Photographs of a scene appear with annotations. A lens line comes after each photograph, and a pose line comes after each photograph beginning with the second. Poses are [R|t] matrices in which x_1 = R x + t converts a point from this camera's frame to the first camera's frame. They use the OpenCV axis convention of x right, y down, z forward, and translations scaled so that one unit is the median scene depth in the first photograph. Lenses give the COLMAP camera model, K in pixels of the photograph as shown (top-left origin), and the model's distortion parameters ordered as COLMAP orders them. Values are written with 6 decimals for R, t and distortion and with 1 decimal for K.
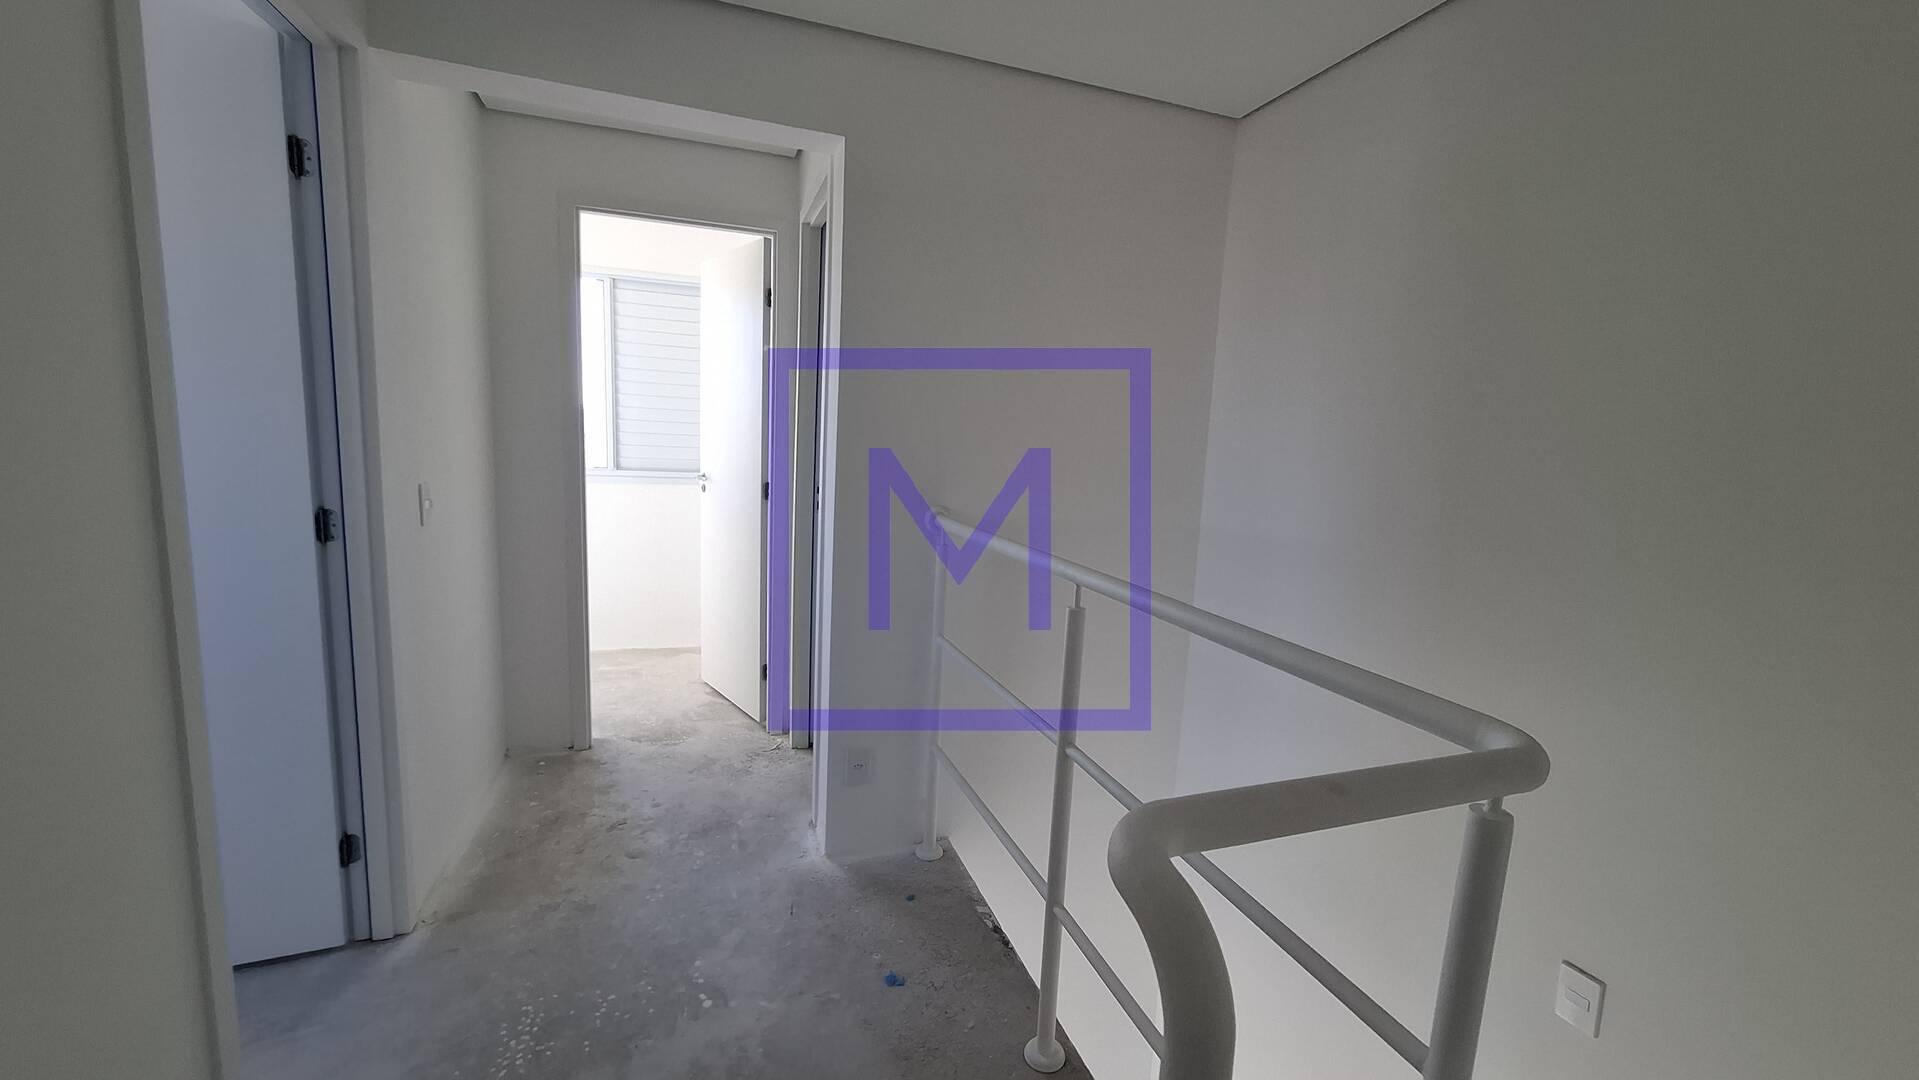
lens RADIAL K [[774.2, 0, 967.4], [0, 774.2, 538.7], [0, 0, 1]] dist [-0.005748, 0.002320]
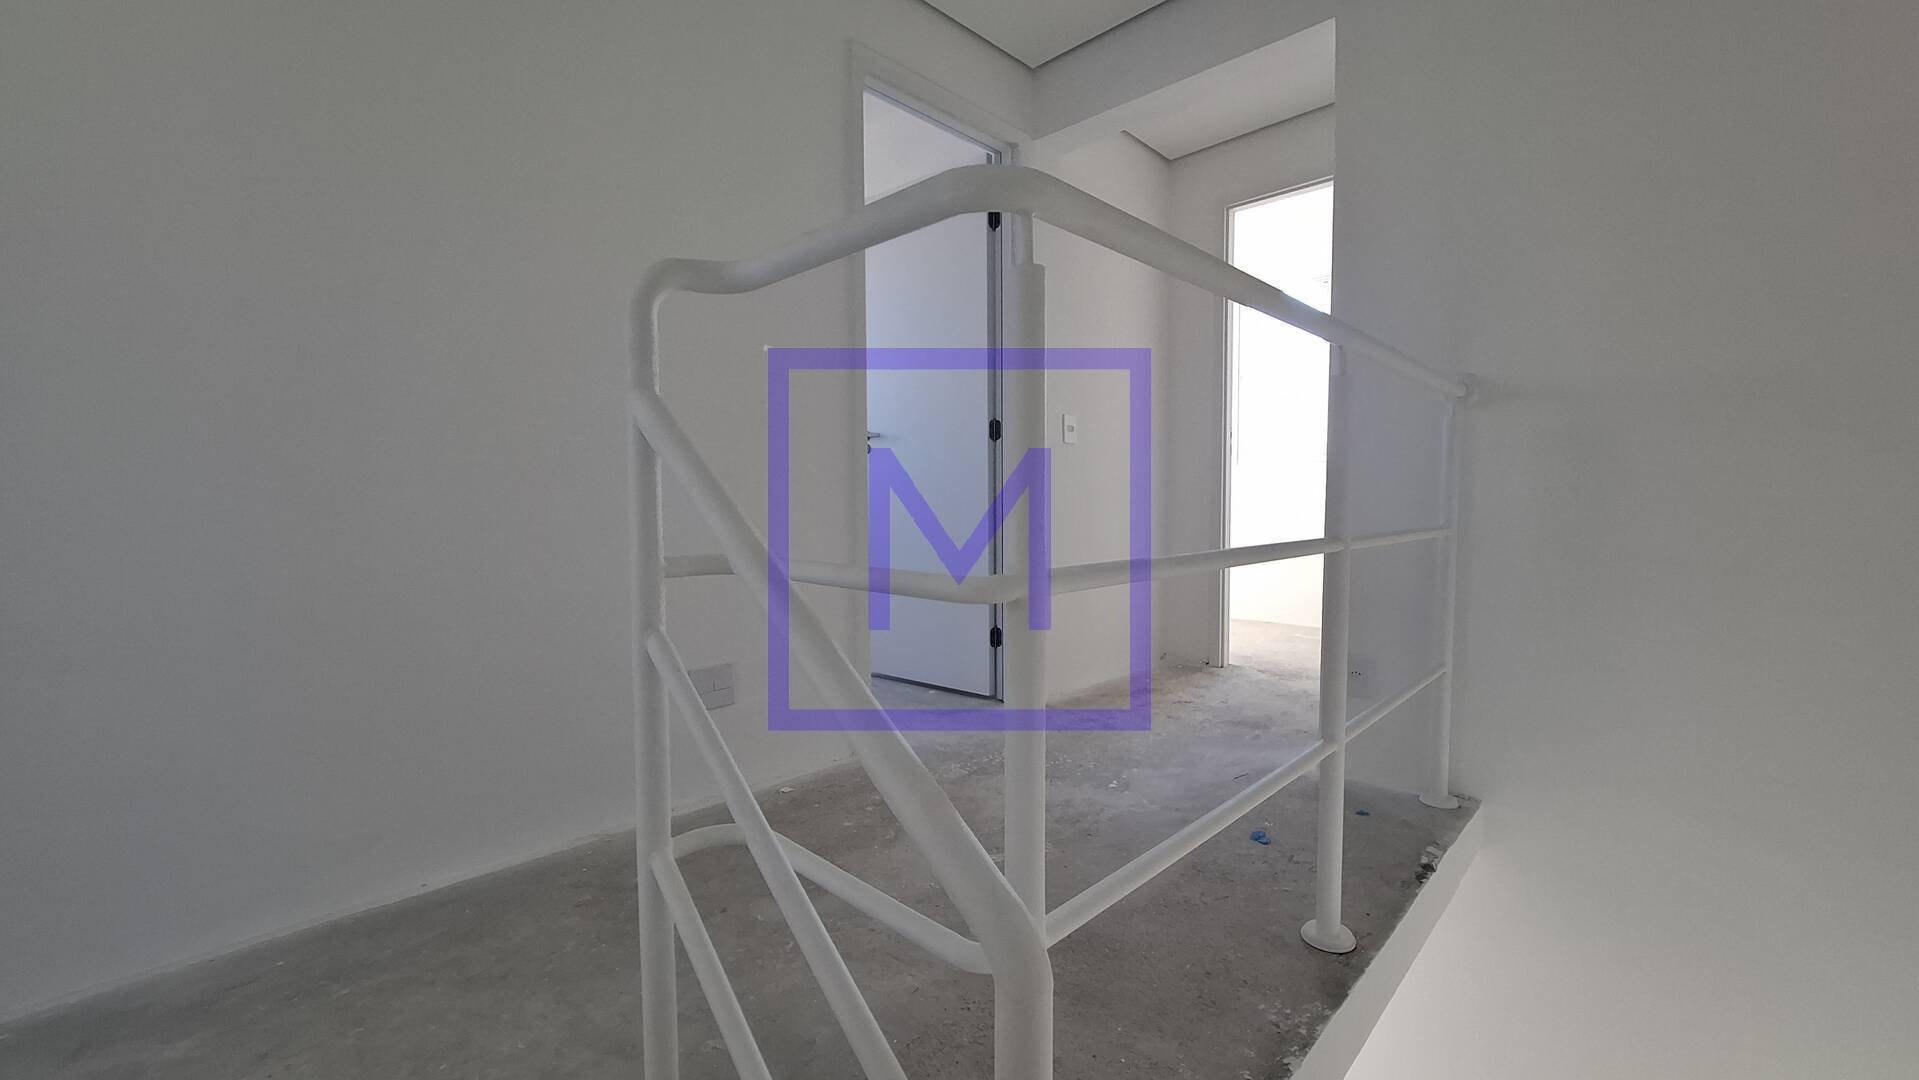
lens RADIAL K [[774.2, 0, 962.8], [0, 774.2, 541.3], [0, 0, 1]] dist [-0.005748, 0.002320]
pose [[0.447889, 0.005817, -0.894070, 0.563581], [-0.101938, 0.993790, -0.044600, 0.269513], [0.888259, 0.111116, 0.445701, 0.192509]]
